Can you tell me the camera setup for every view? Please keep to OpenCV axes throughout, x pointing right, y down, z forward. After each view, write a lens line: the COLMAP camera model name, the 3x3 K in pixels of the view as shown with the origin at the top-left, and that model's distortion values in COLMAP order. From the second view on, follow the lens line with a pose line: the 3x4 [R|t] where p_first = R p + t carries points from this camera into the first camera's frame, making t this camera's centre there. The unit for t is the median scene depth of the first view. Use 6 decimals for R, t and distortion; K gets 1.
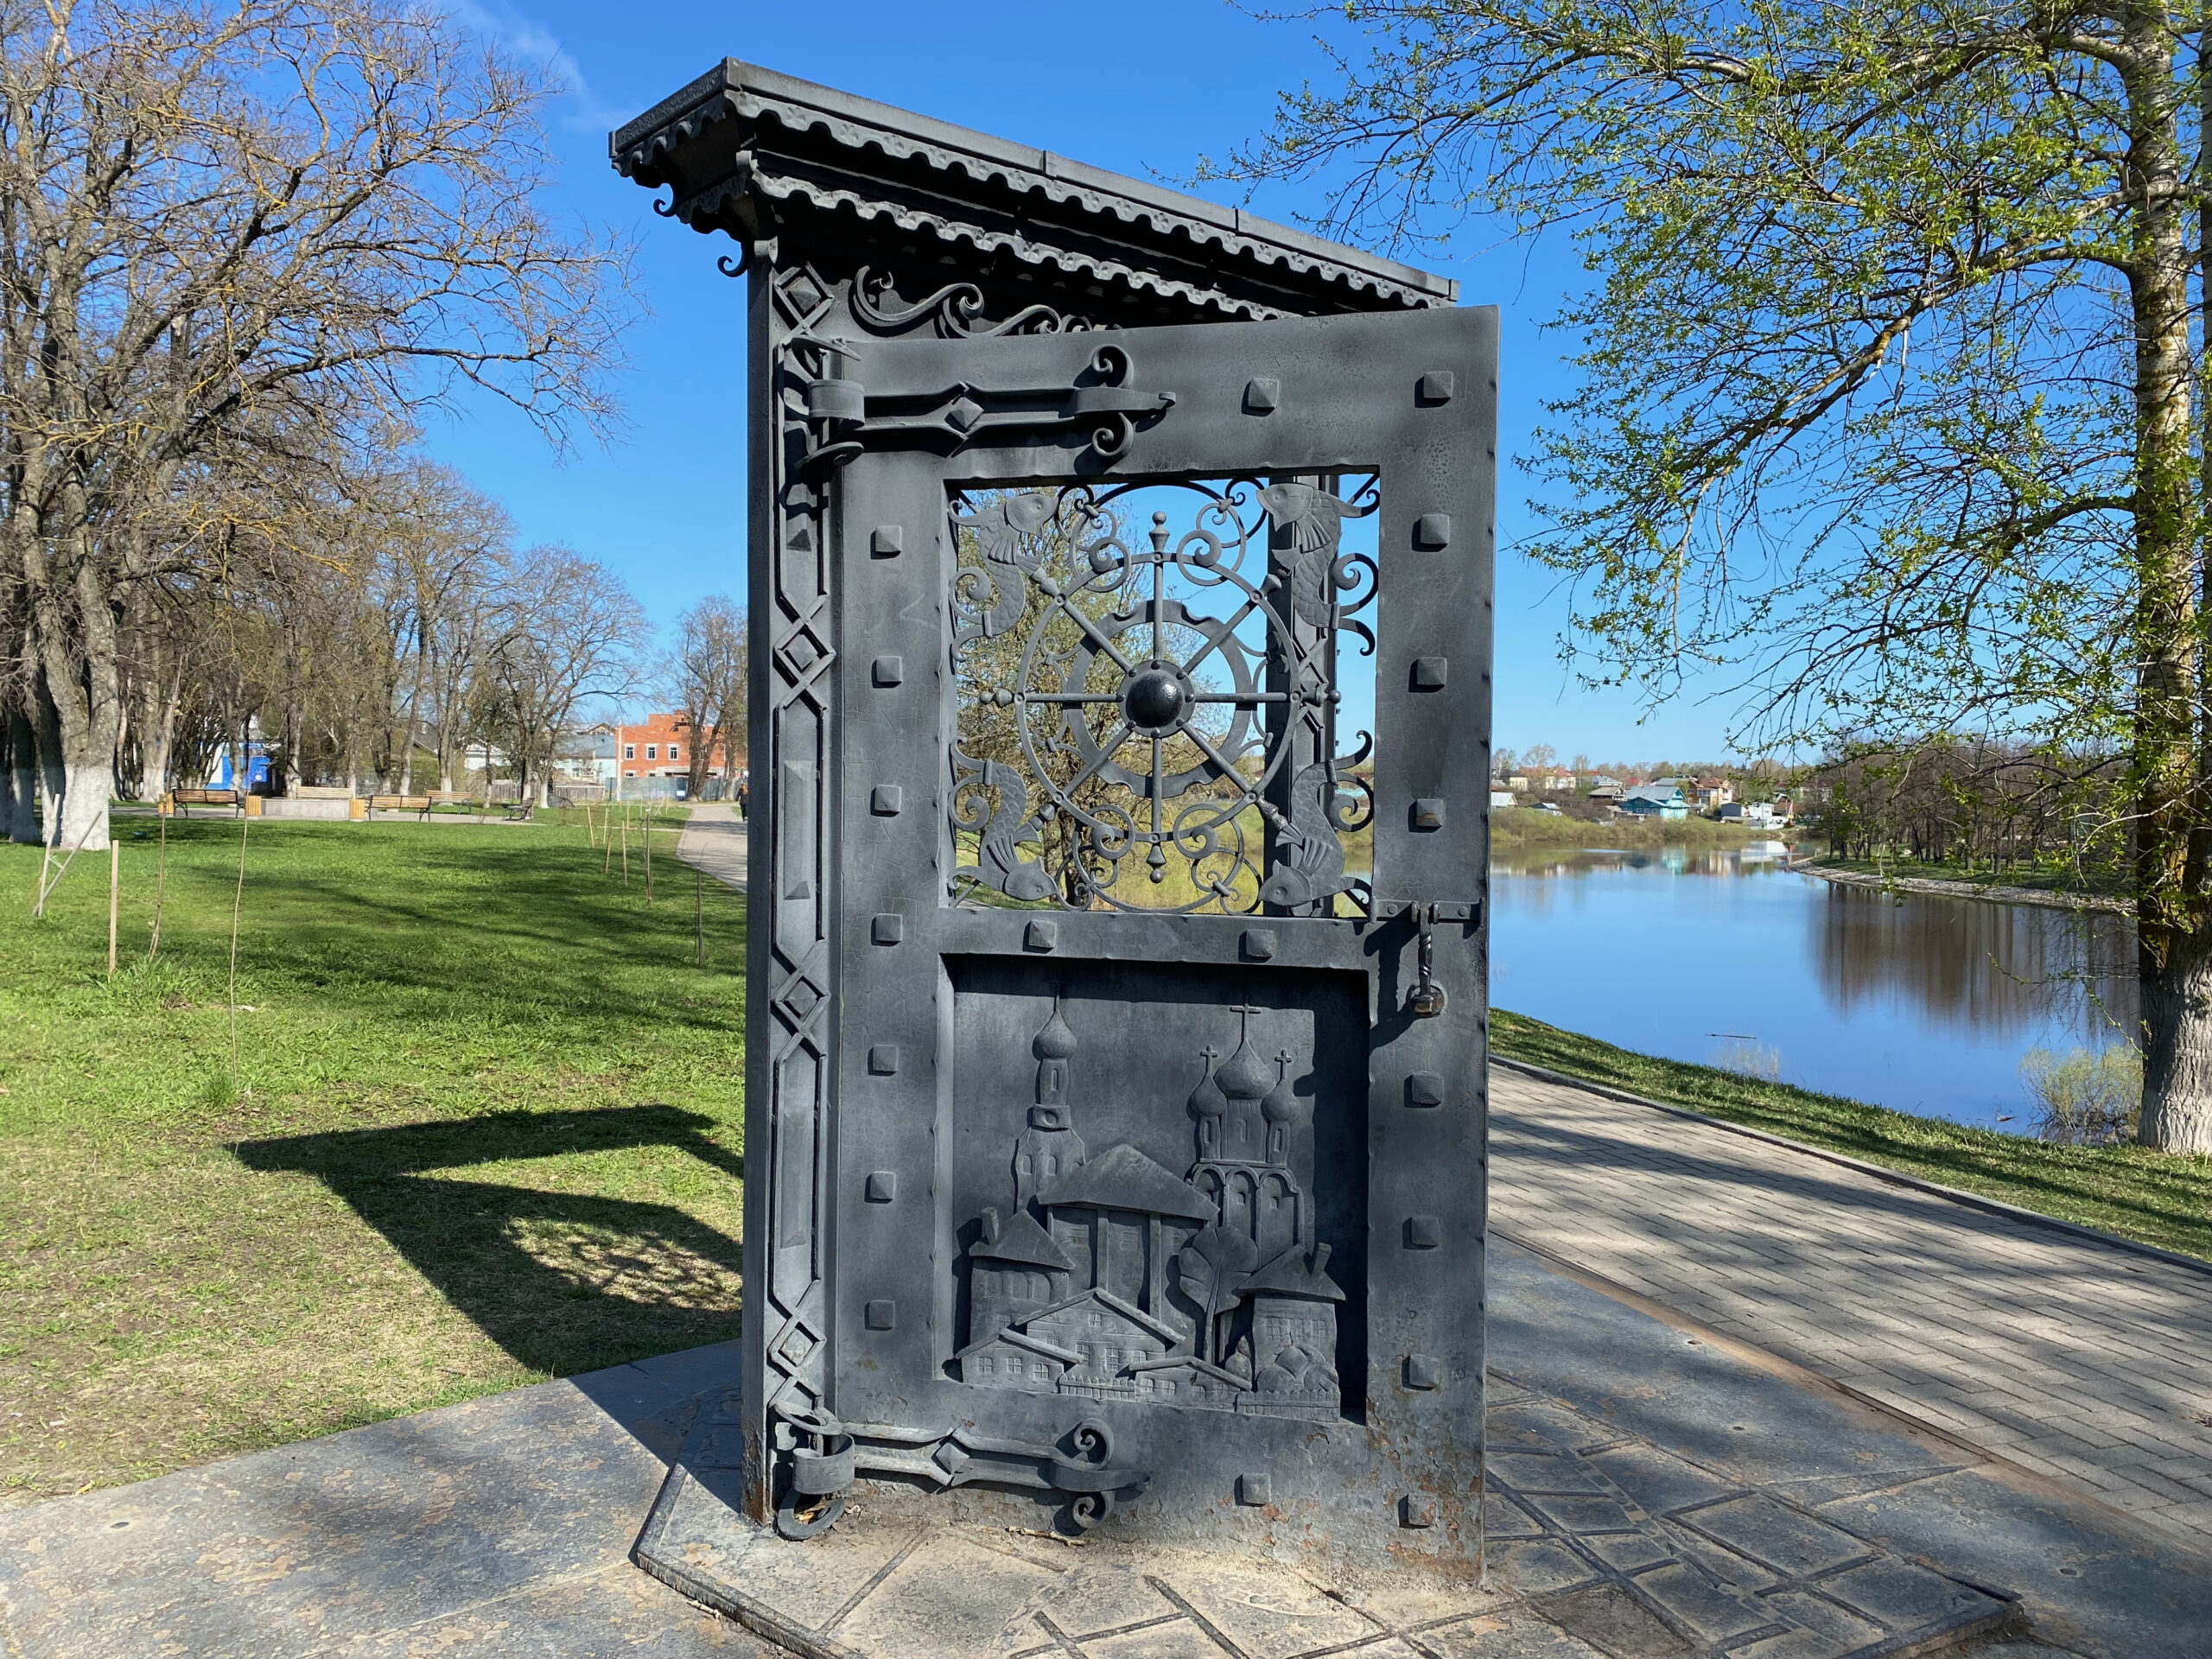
lens RADIAL K [[1652.3, 0, 1097.9], [0, 1652.3, 823.7], [0, 0, 1]] dist [0.067992, -0.079580]
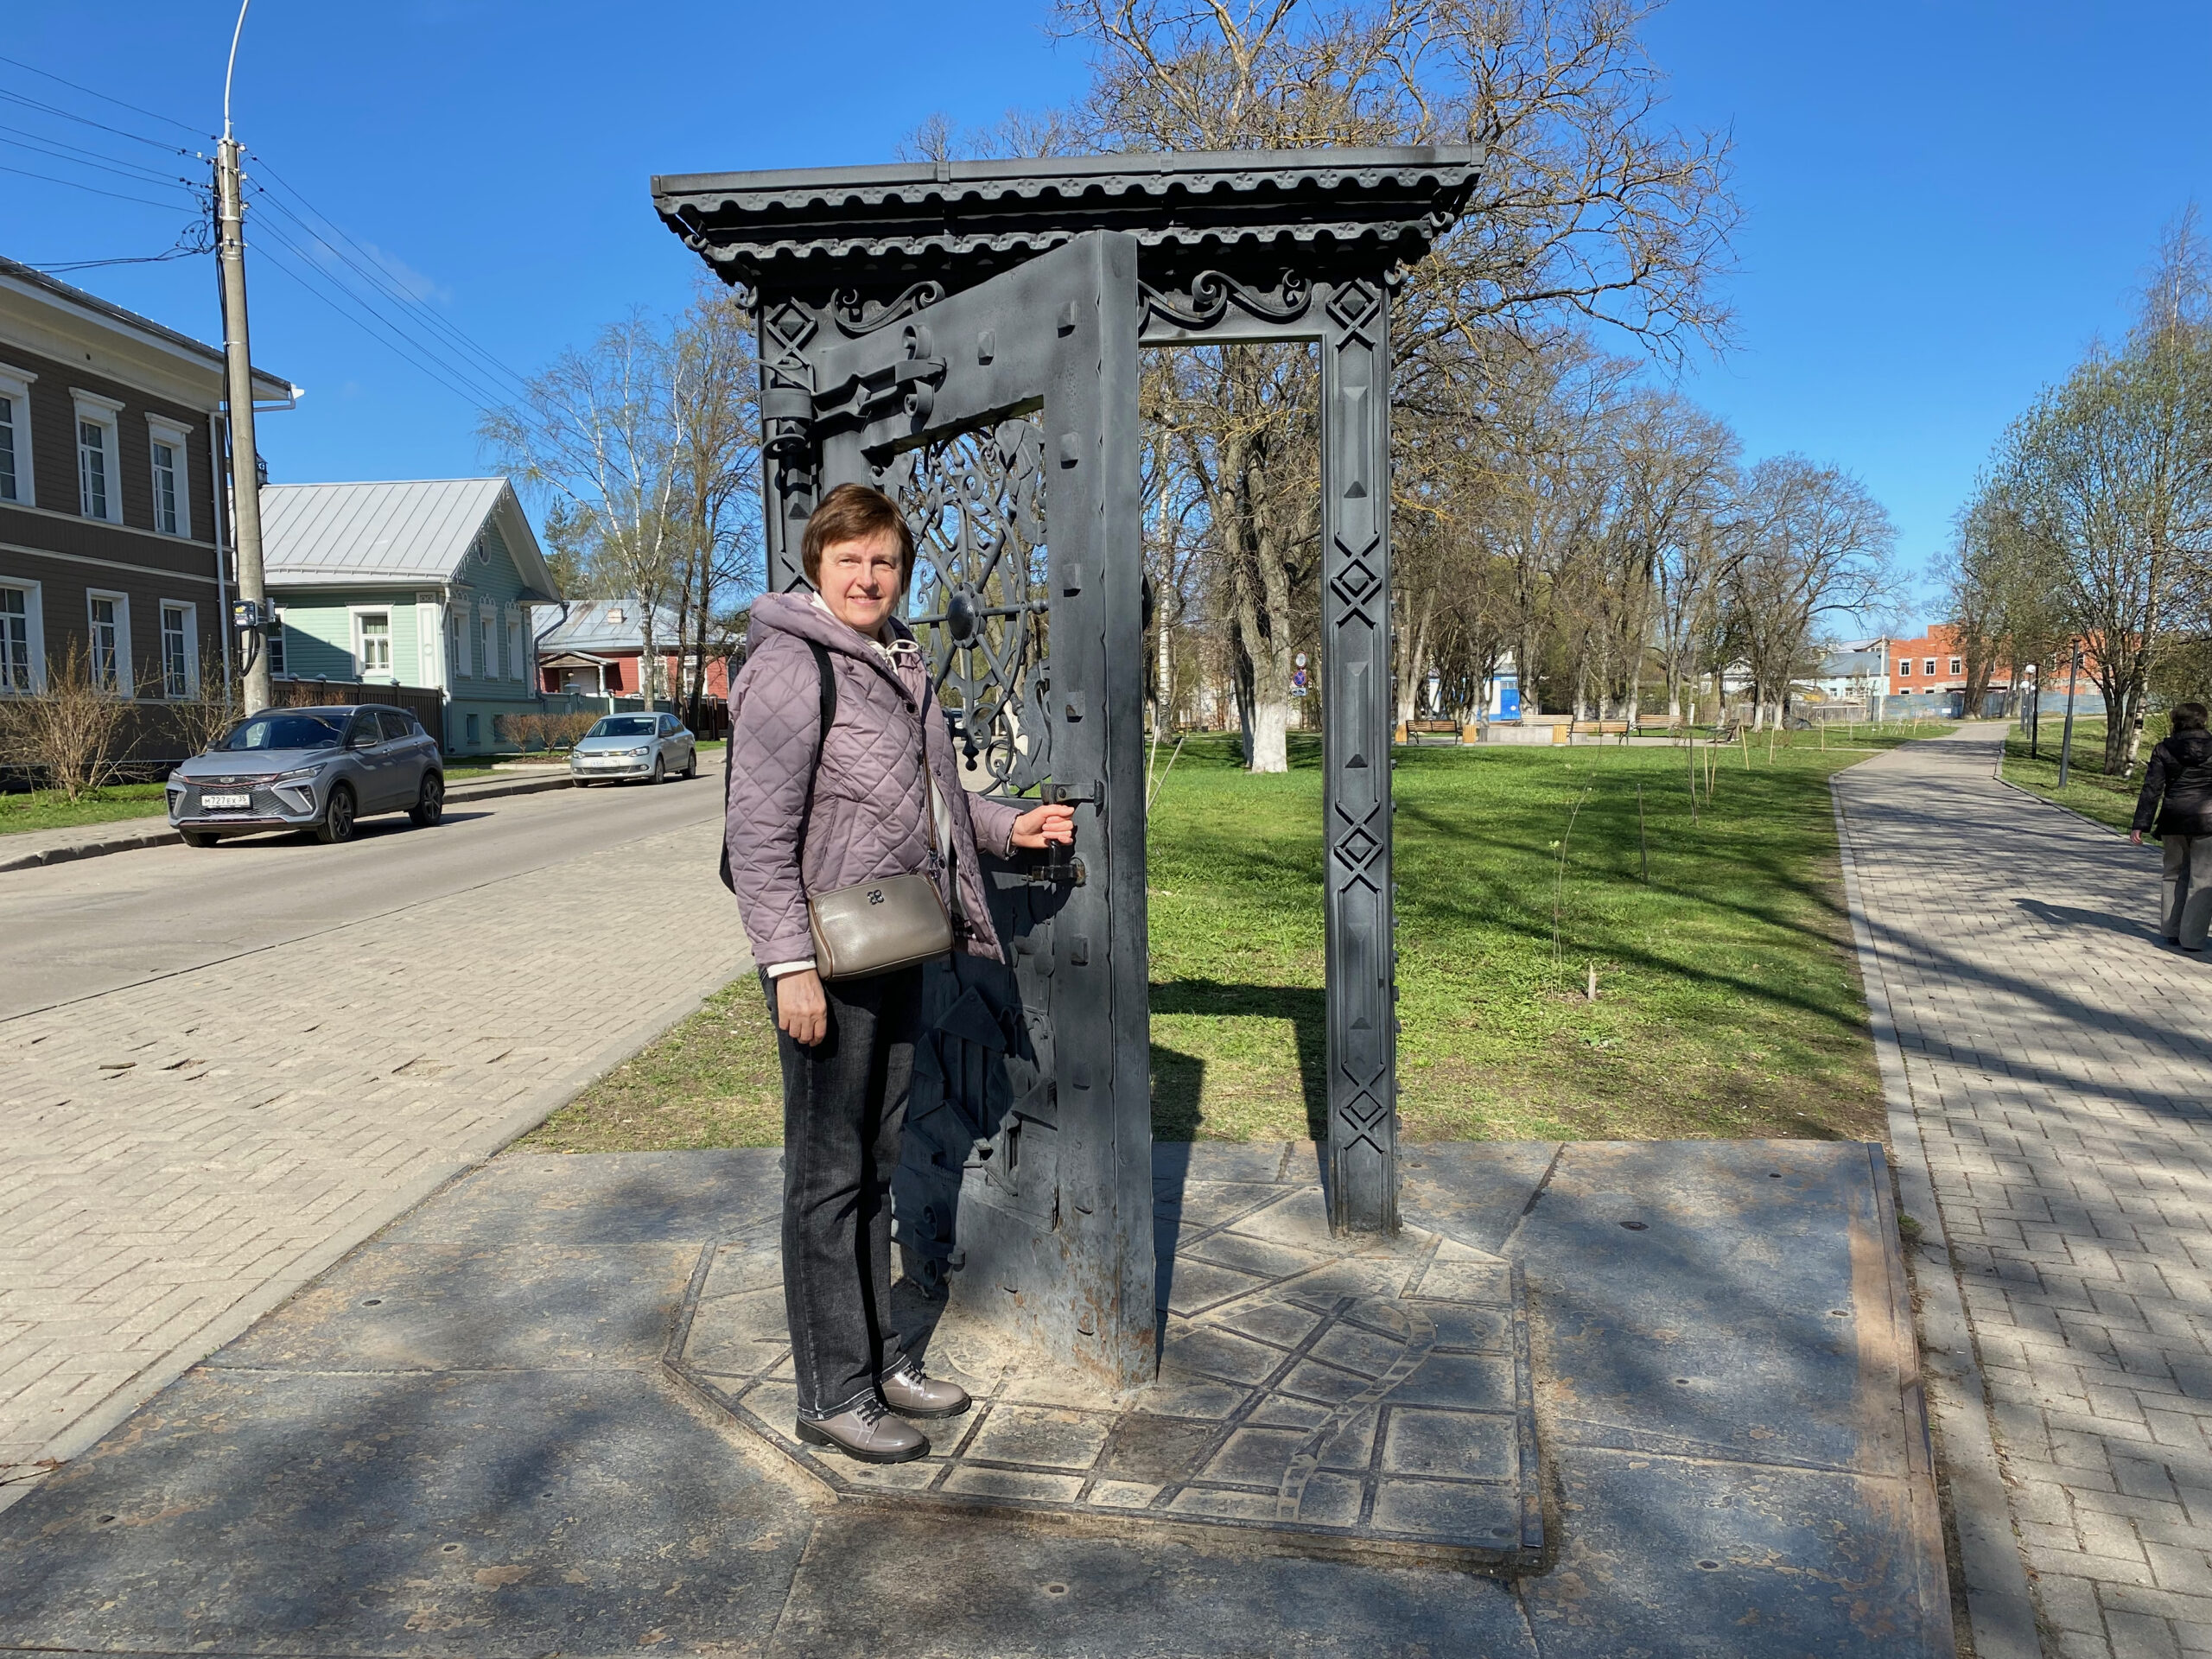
lens RADIAL K [[1652.3, 0, 1097.9], [0, 1652.3, 823.7], [0, 0, 1]] dist [0.067992, -0.079580]
pose [[0.750213, 0.016031, -0.661002, 0.722240], [0.014106, 0.999090, 0.040240, 0.022165], [0.661046, -0.039512, 0.749304, 0.132619]]
